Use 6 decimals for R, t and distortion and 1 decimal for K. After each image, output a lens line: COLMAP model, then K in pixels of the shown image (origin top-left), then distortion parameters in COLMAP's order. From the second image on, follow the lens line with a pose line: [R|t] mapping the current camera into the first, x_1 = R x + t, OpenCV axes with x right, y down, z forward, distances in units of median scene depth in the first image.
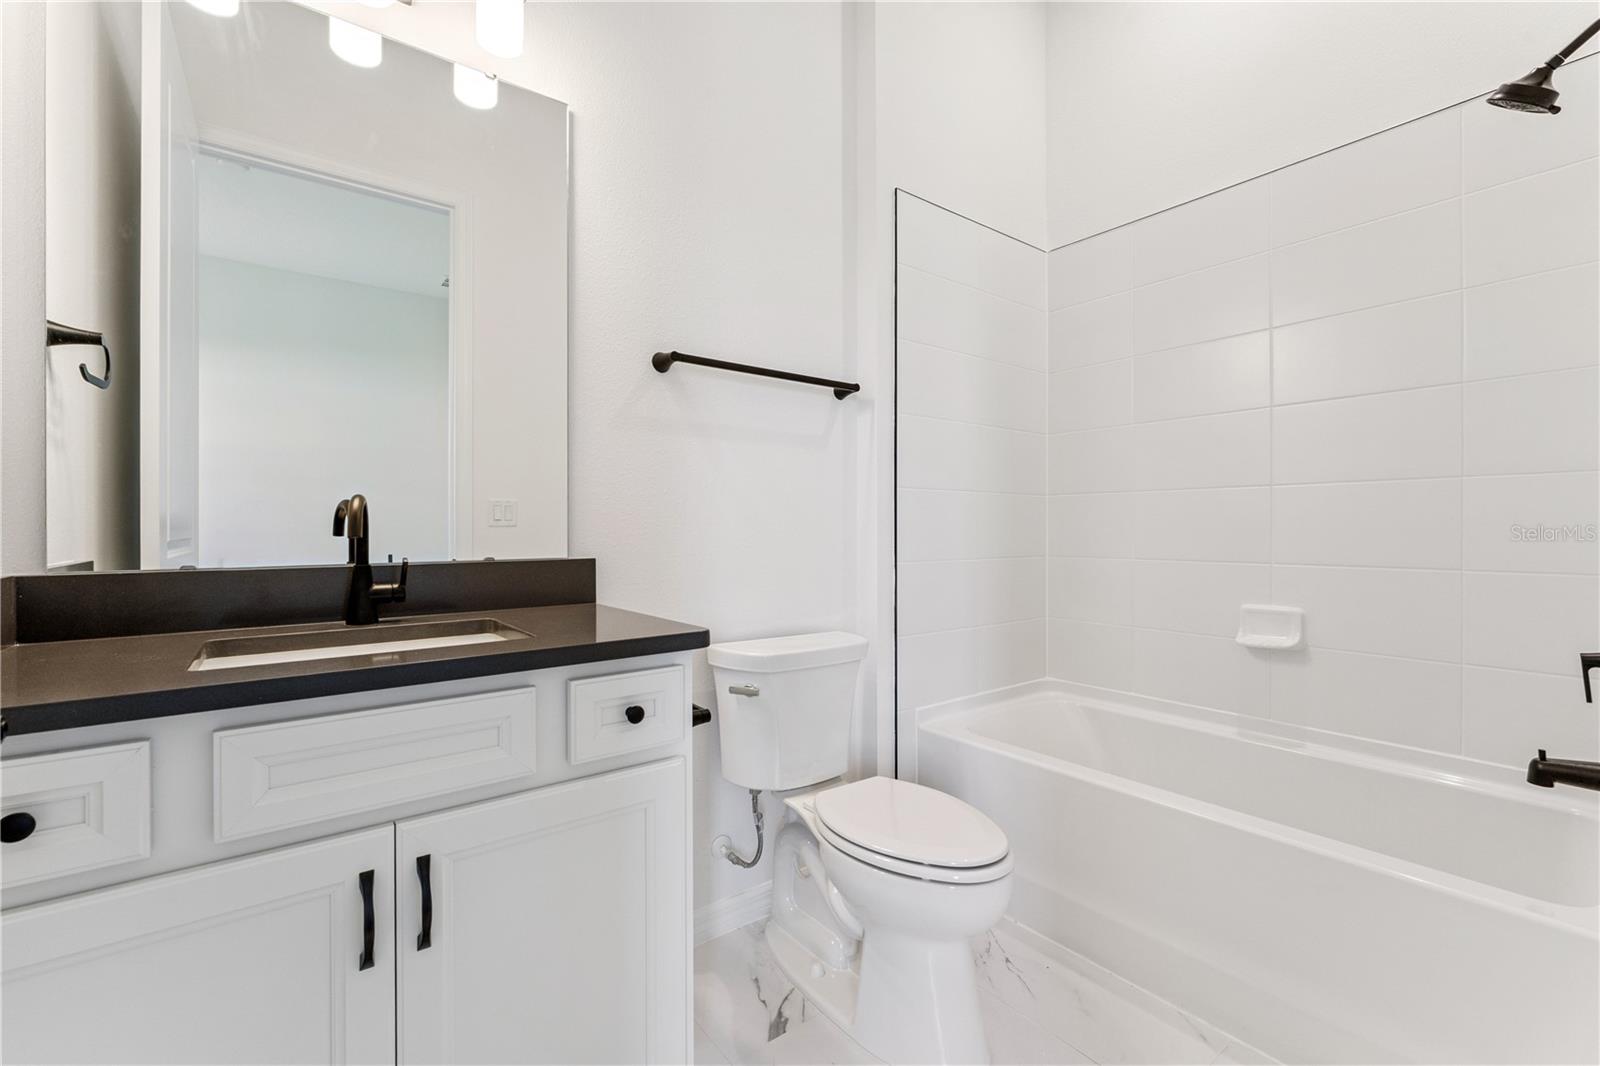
lens RADIAL K [[676.8, 0, 800.0], [0, 676.8, 533.0], [0, 0, 1]] dist [-0.000760, -0.000122]
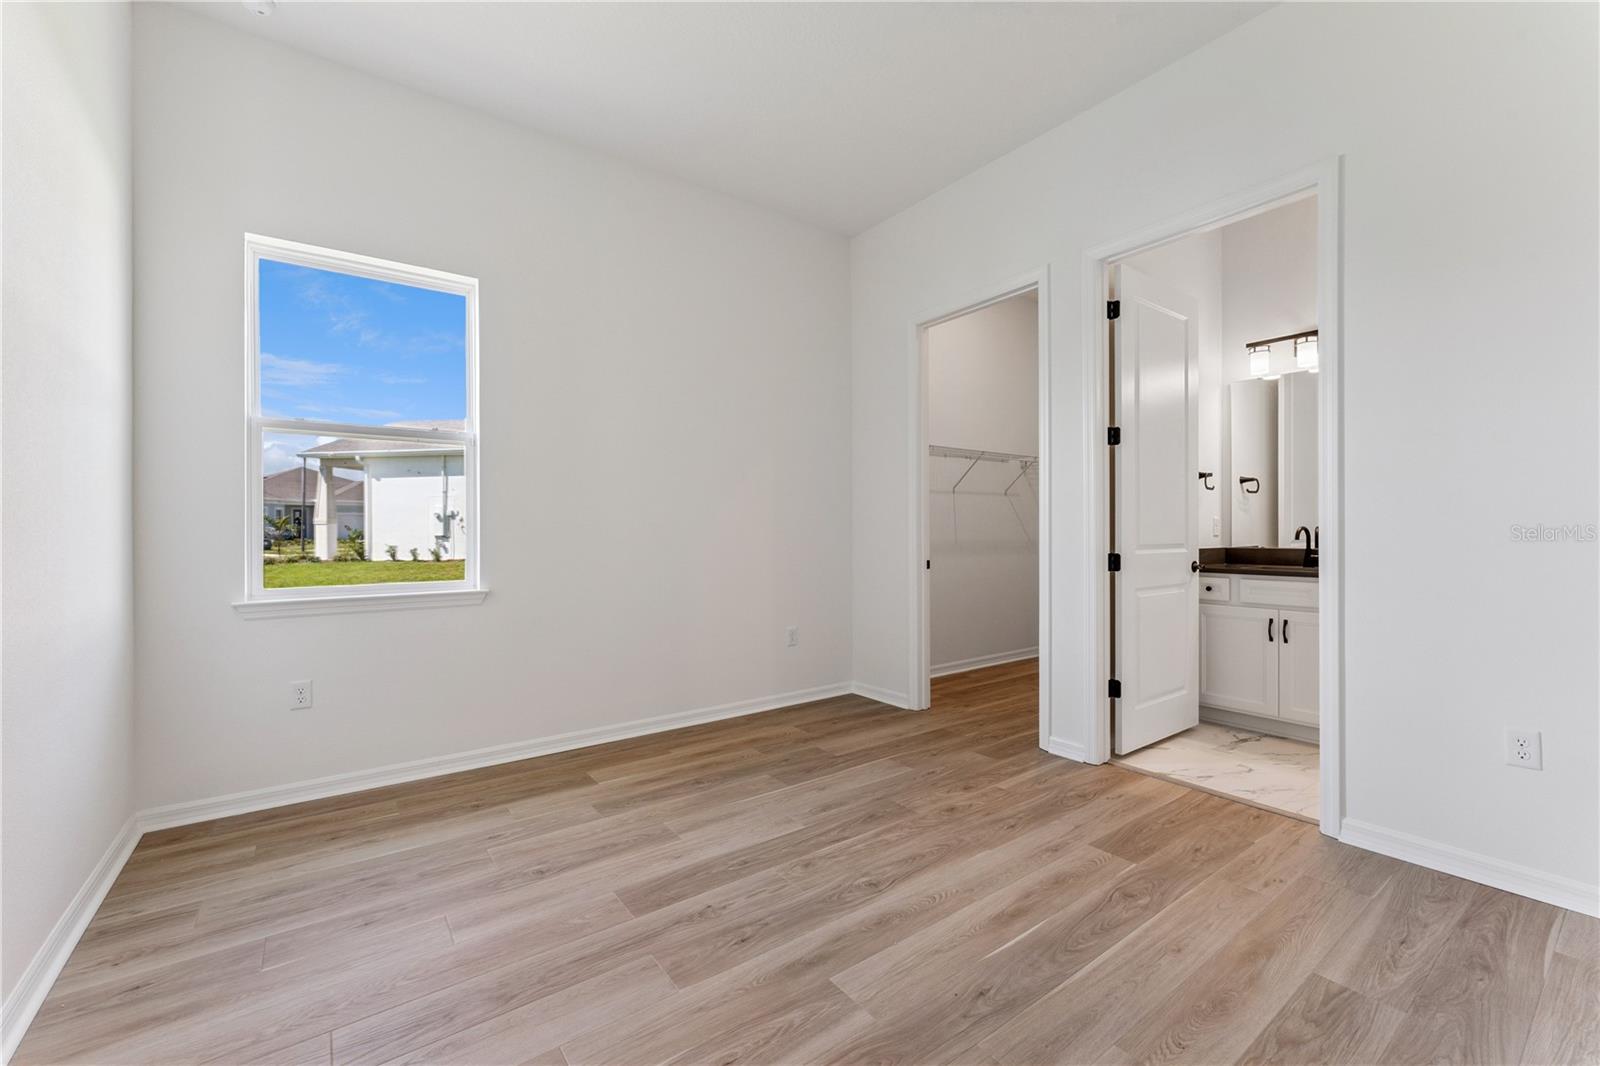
lens RADIAL K [[654.6, 0, 800.0], [0, 654.6, 533.0], [0, 0, 1]] dist [0.001956, 0.000038]
pose [[-0.016831, 0.007673, -0.999829, 2.168862], [-0.001683, 0.999969, 0.007703, -0.034307], [0.999857, 0.001812, -0.016818, -1.158456]]
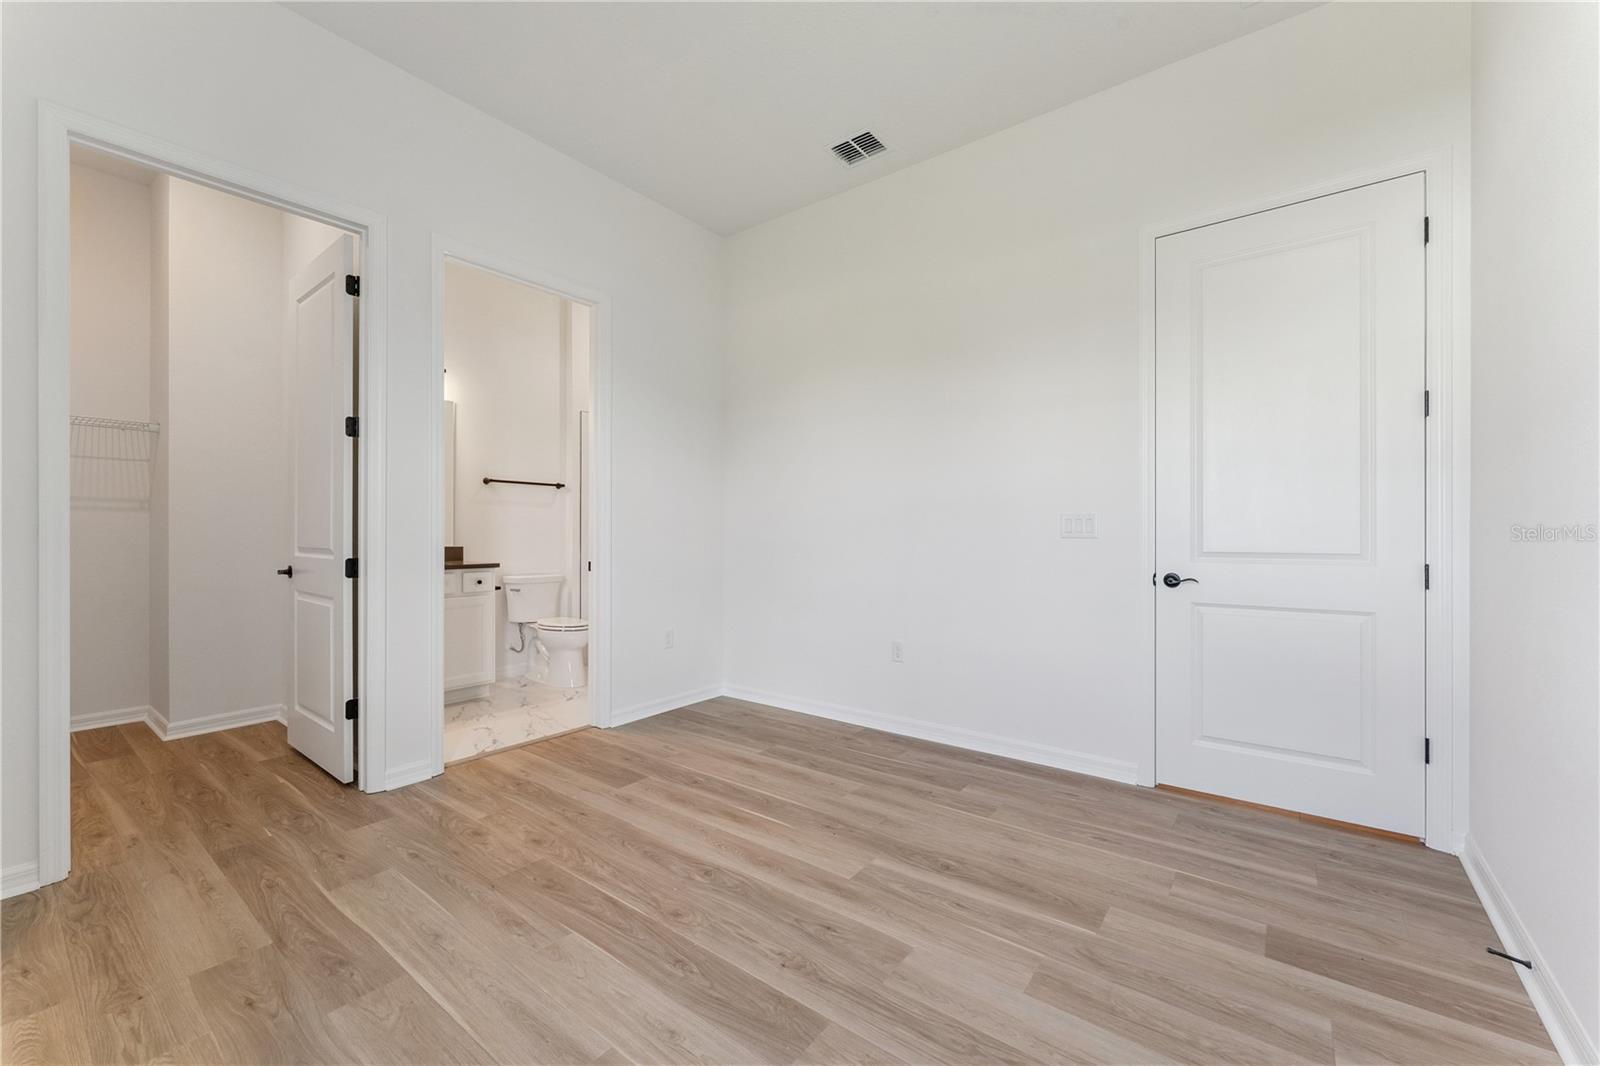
lens RADIAL K [[629.9, 0, 793.7], [0, 629.9, 538.0], [0, 0, 1]] dist [-0.000094, -0.000099]
pose [[0.967396, 0.005541, 0.253207, 0.496085], [-0.005814, 0.999983, 0.000328, -0.010532], [-0.253201, -0.001789, 0.967412, -2.500685]]
